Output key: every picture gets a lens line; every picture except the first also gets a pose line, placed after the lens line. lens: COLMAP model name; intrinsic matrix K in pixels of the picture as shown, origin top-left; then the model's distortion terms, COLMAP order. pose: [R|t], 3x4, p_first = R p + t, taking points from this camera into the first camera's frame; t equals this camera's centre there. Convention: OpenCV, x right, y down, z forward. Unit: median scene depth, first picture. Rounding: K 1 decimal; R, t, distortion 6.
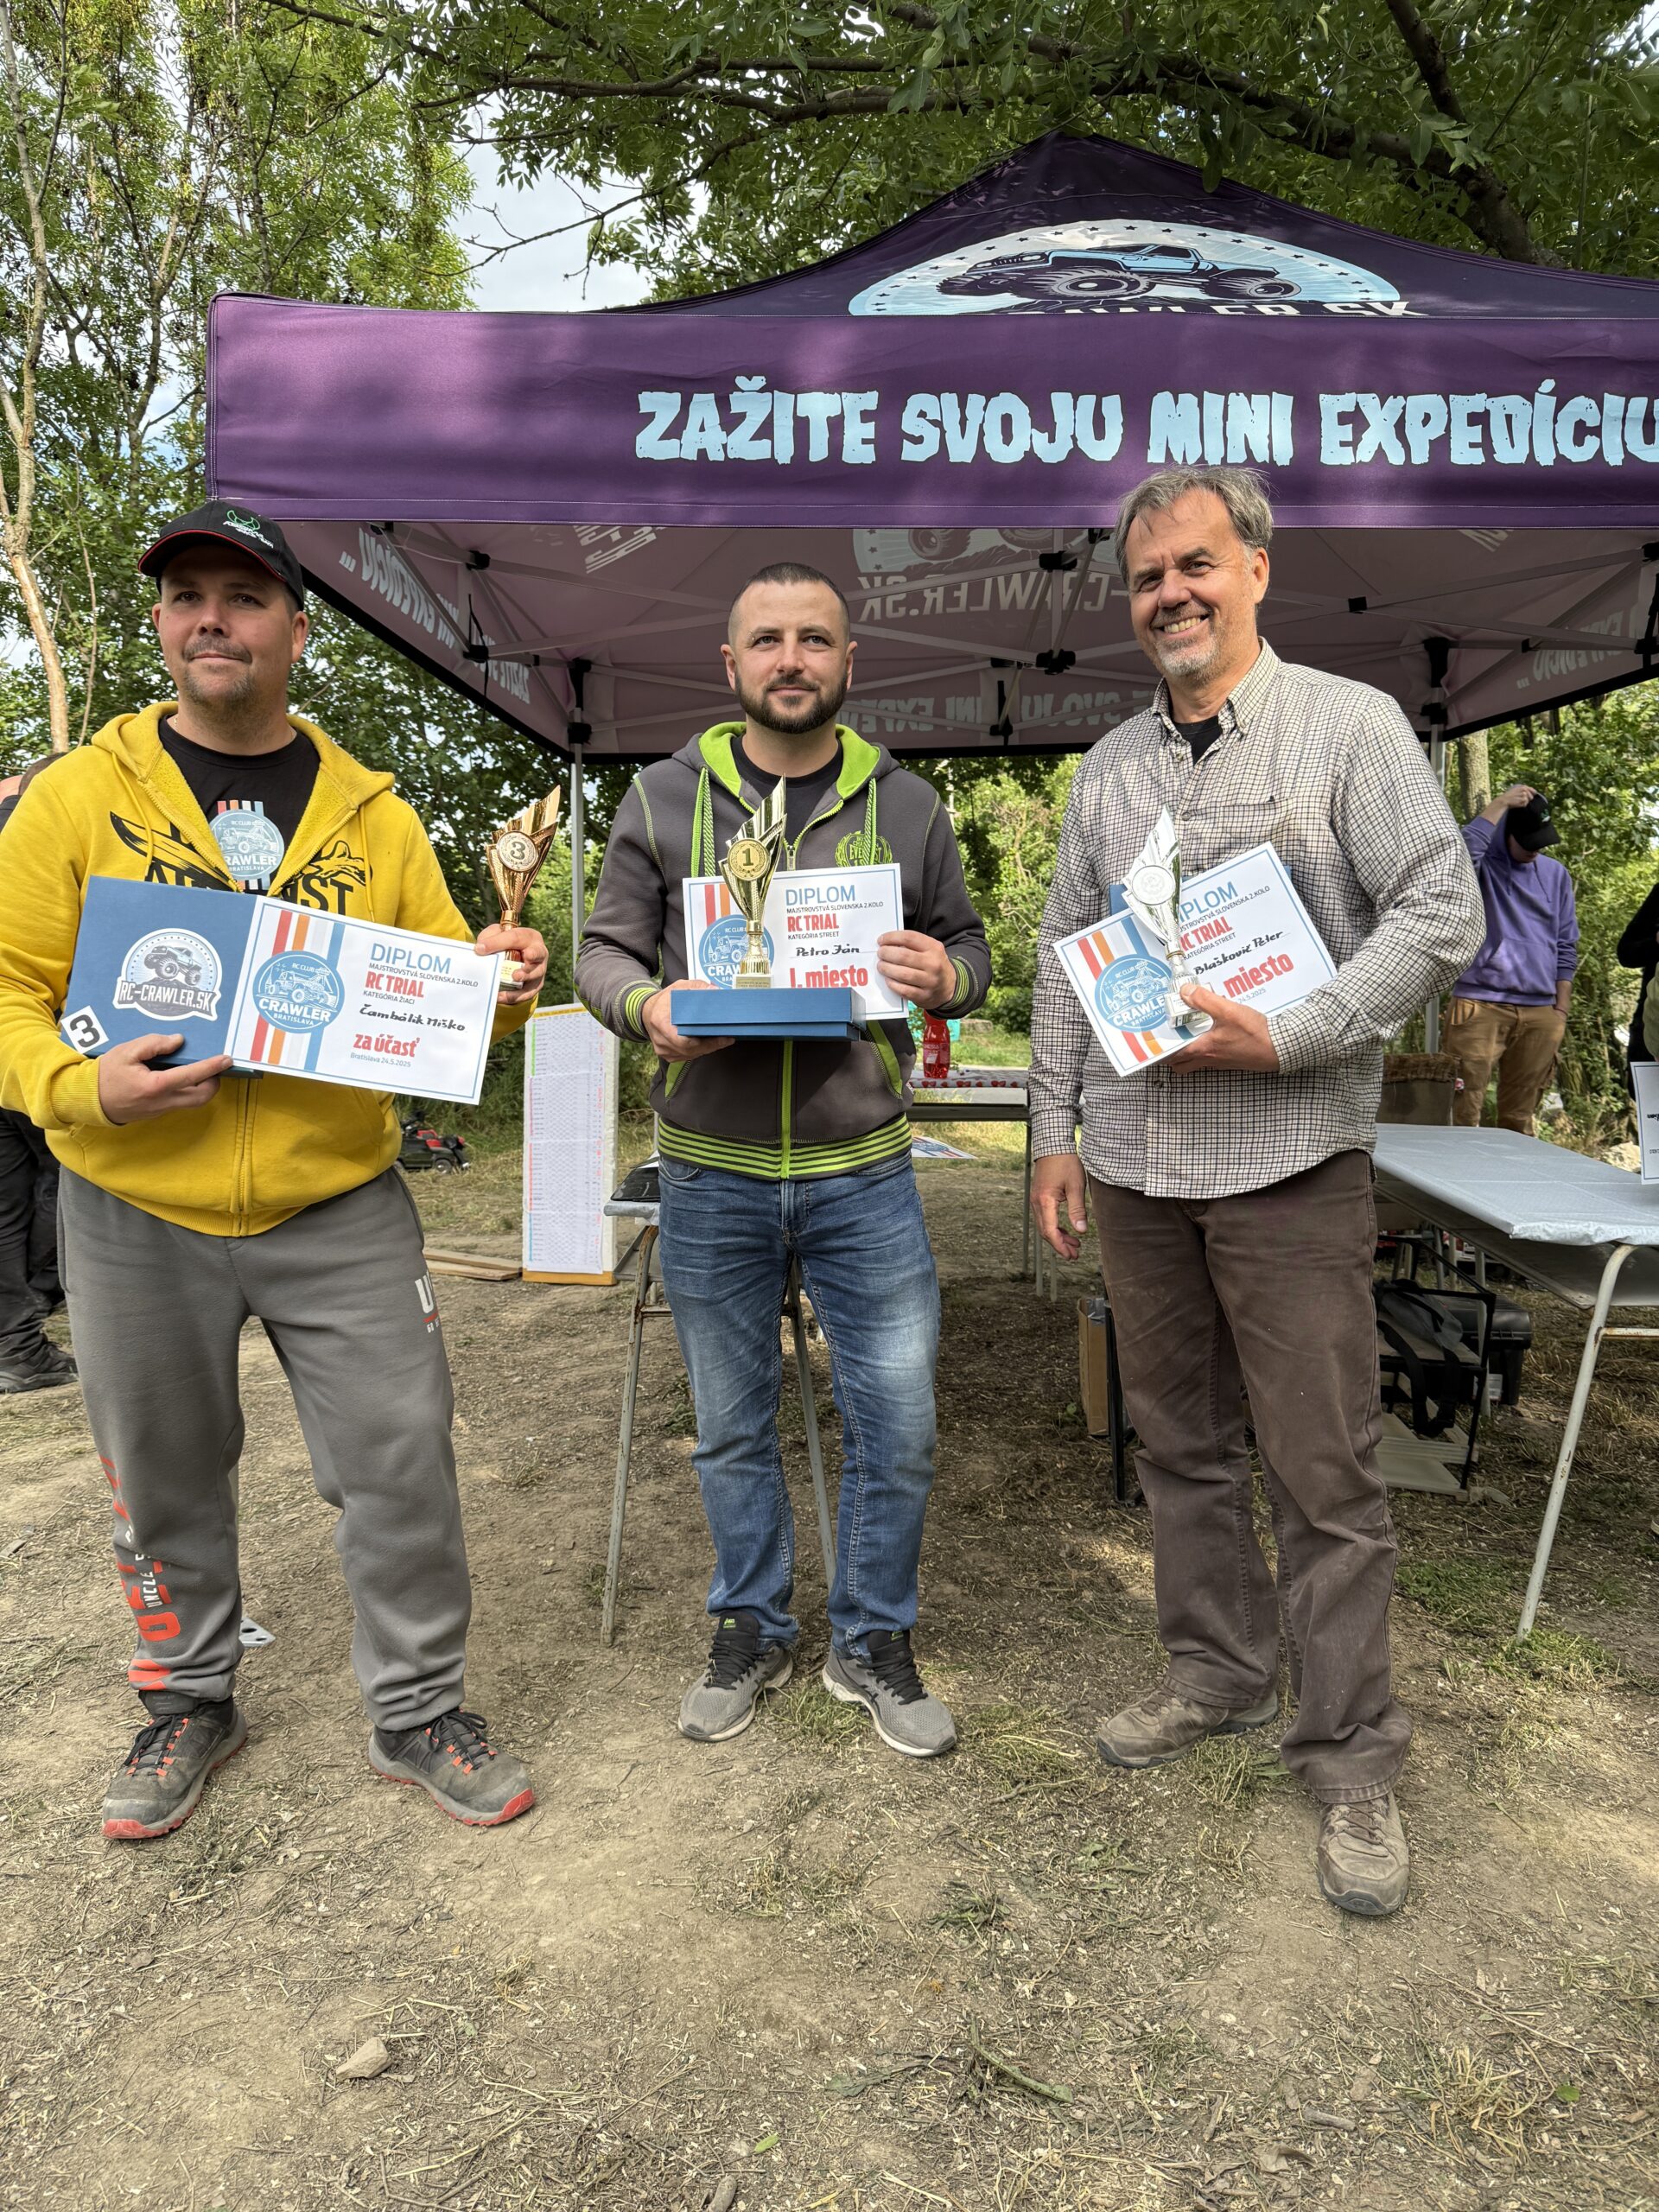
lens RADIAL K [[1527.4, 0, 829.5], [0, 1527.4, 1106.0], [0, 0, 1]] dist [-0.008312, 0.001420]
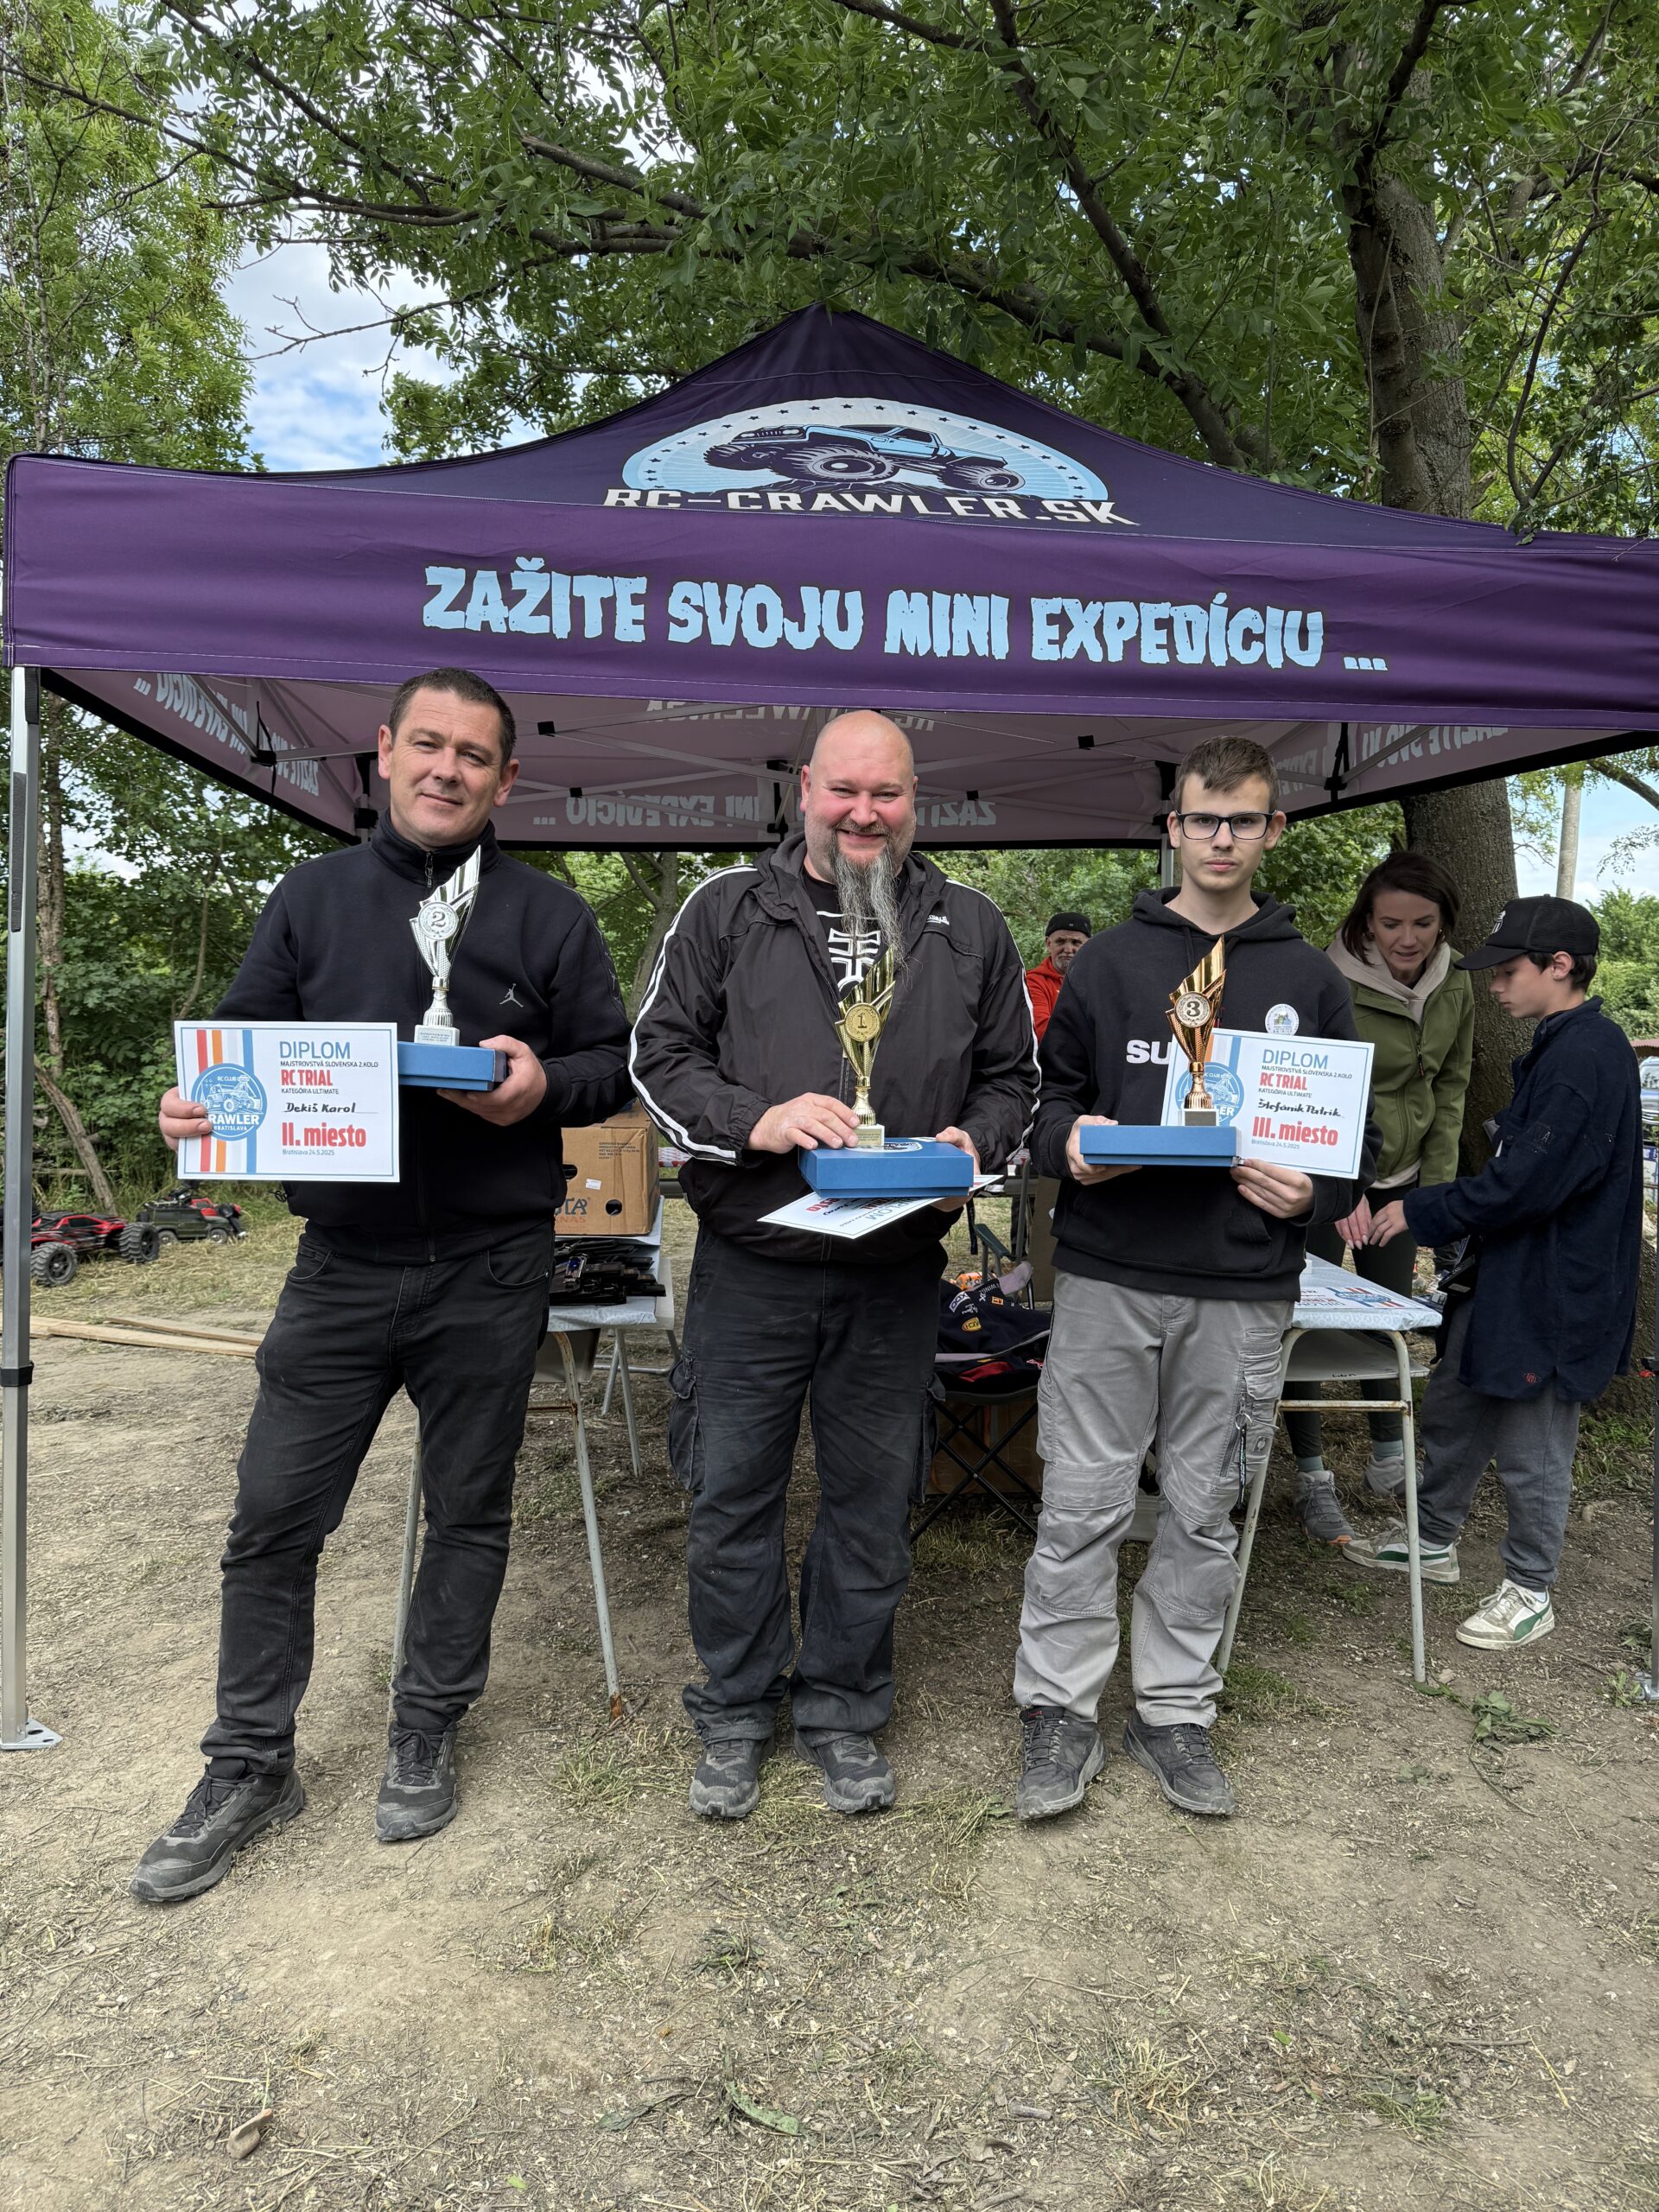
lens RADIAL K [[1522.5, 0, 829.5], [0, 1522.5, 1106.0], [0, 0, 1]] dist [0.065636, -0.070665]
pose [[0.990799, -0.002702, 0.135316, 0.011520], [0.006261, 0.999645, -0.025885, -0.052530], [-0.135198, 0.026494, 0.990464, -0.120798]]
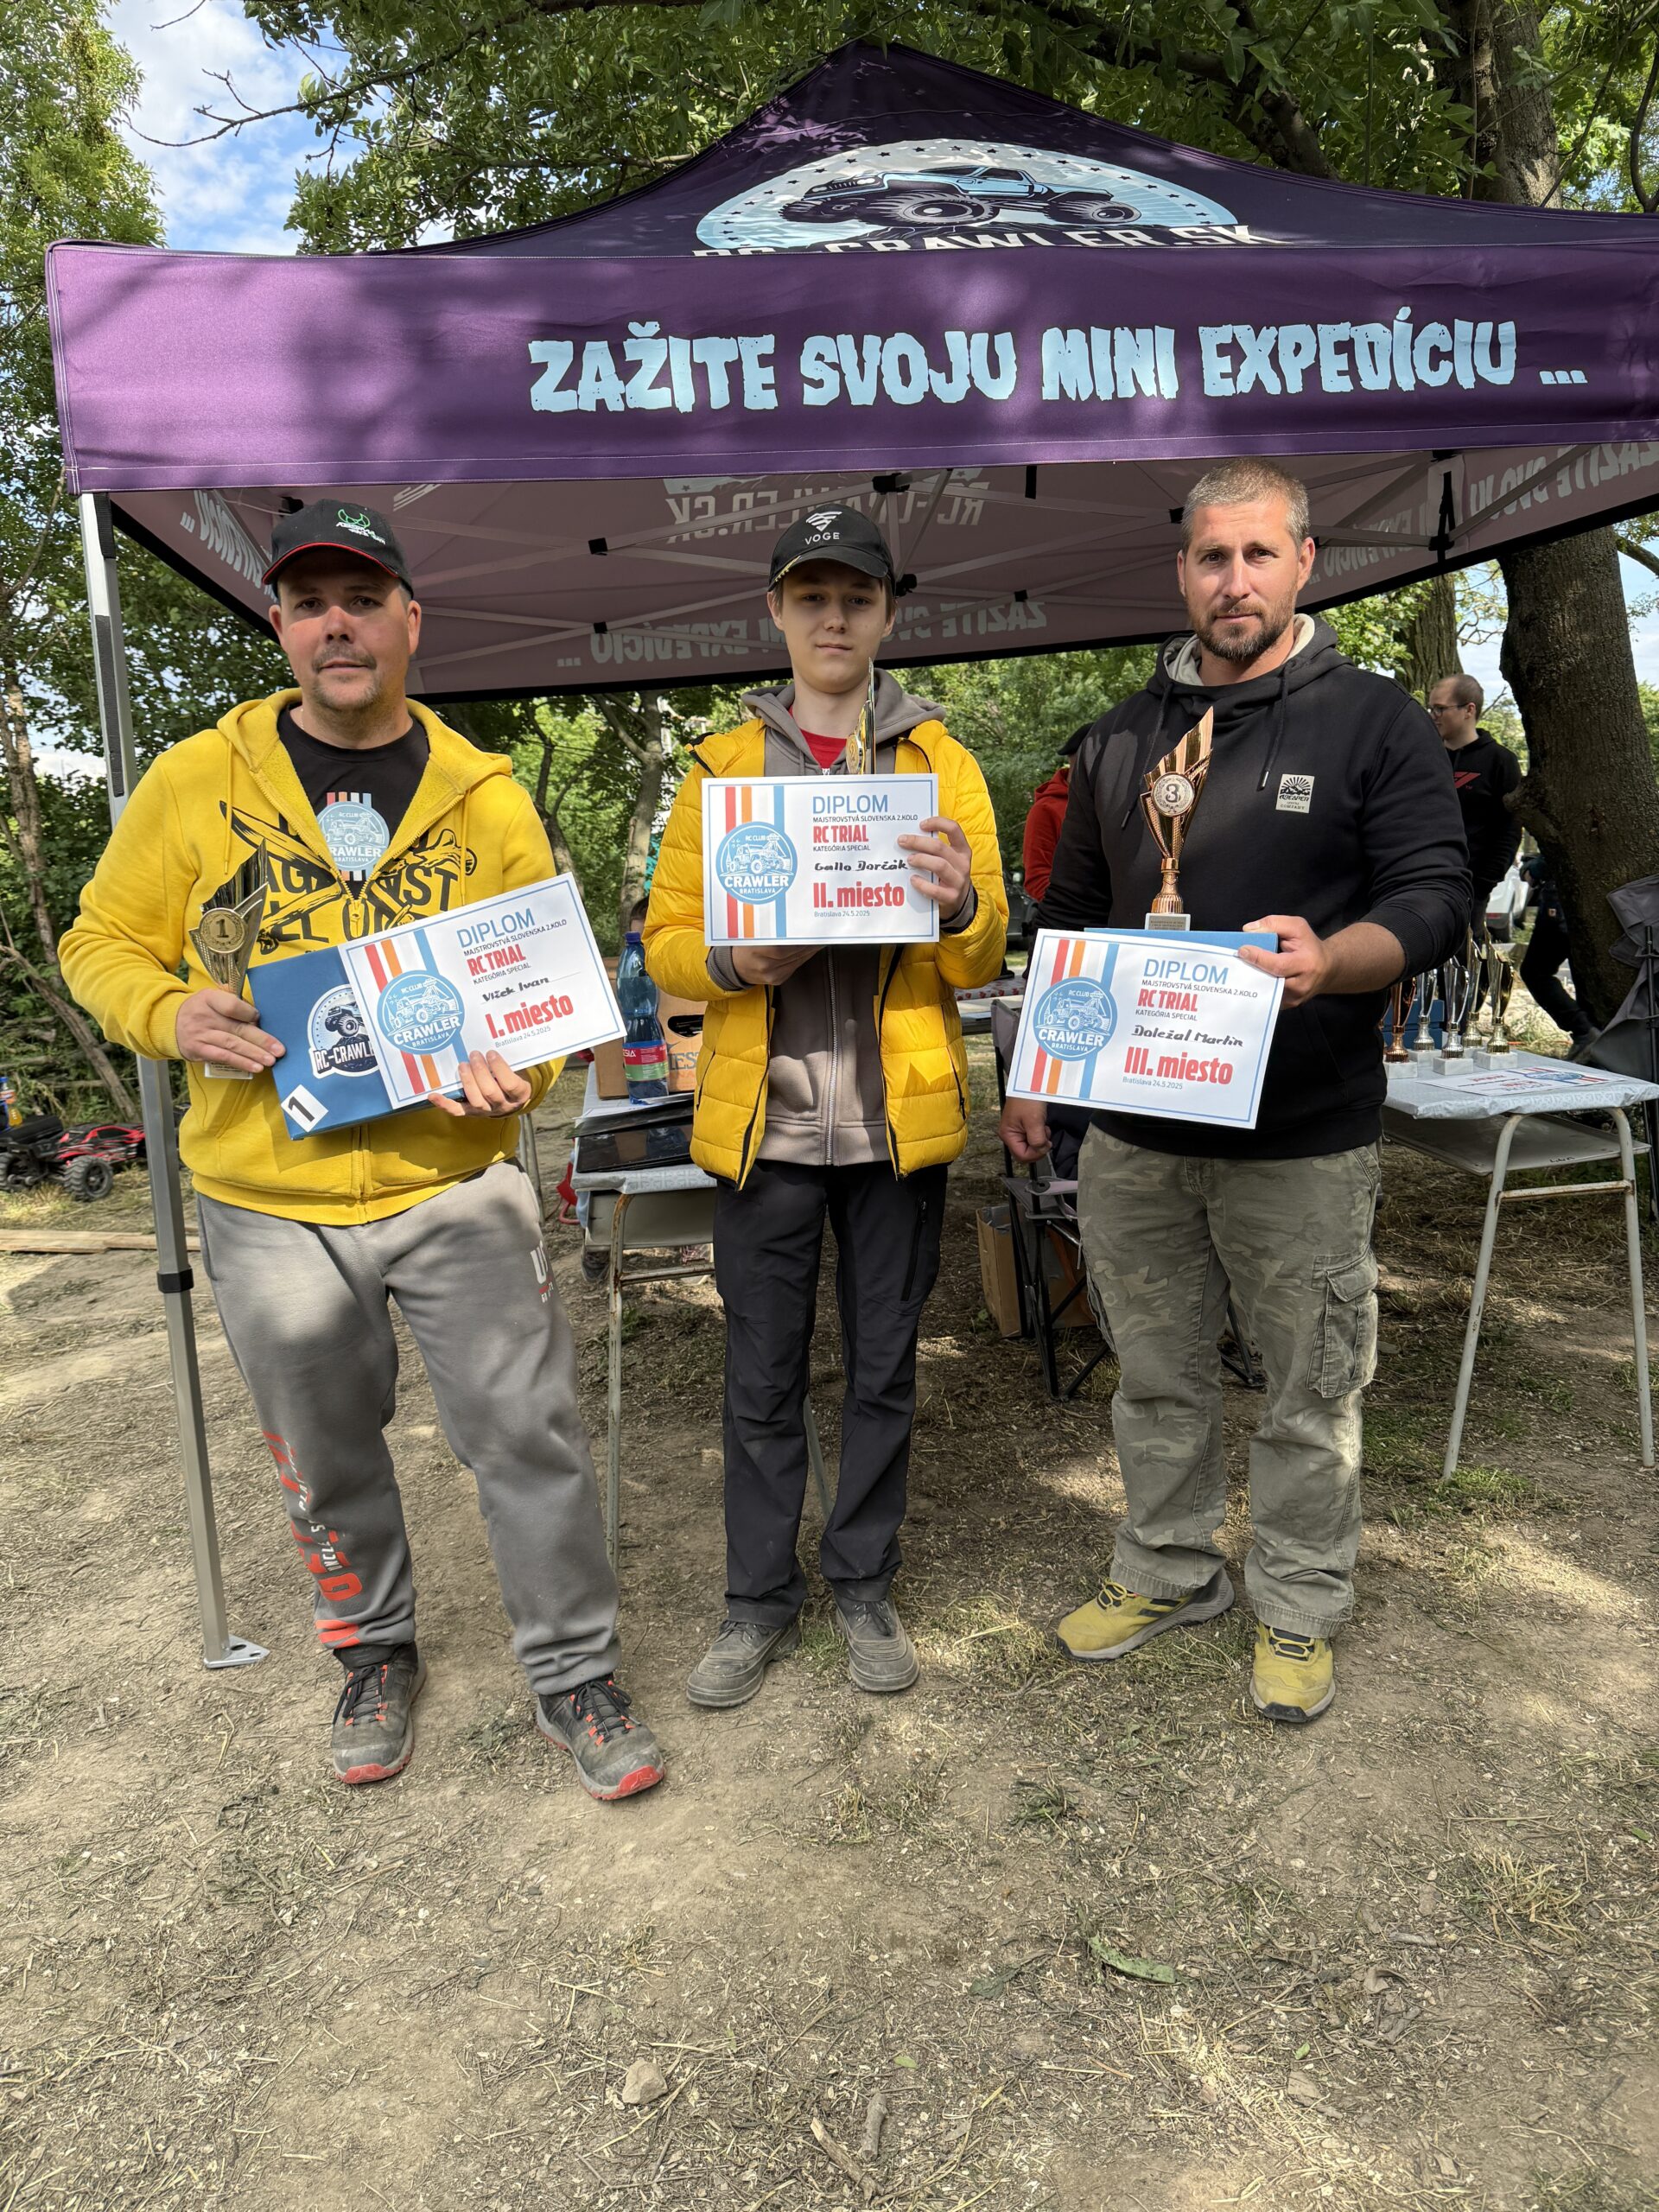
lens RADIAL K [[1544.2, 0, 816.8], [0, 1544.2, 1086.1], [0, 0, 1]] dist [0.000627, -0.003090]
pose [[0.983871, -0.097882, 0.149725, -0.140002], [0.090975, 0.994478, 0.052325, -0.033025], [-0.154019, -0.037860, 0.987342, -0.014542]]
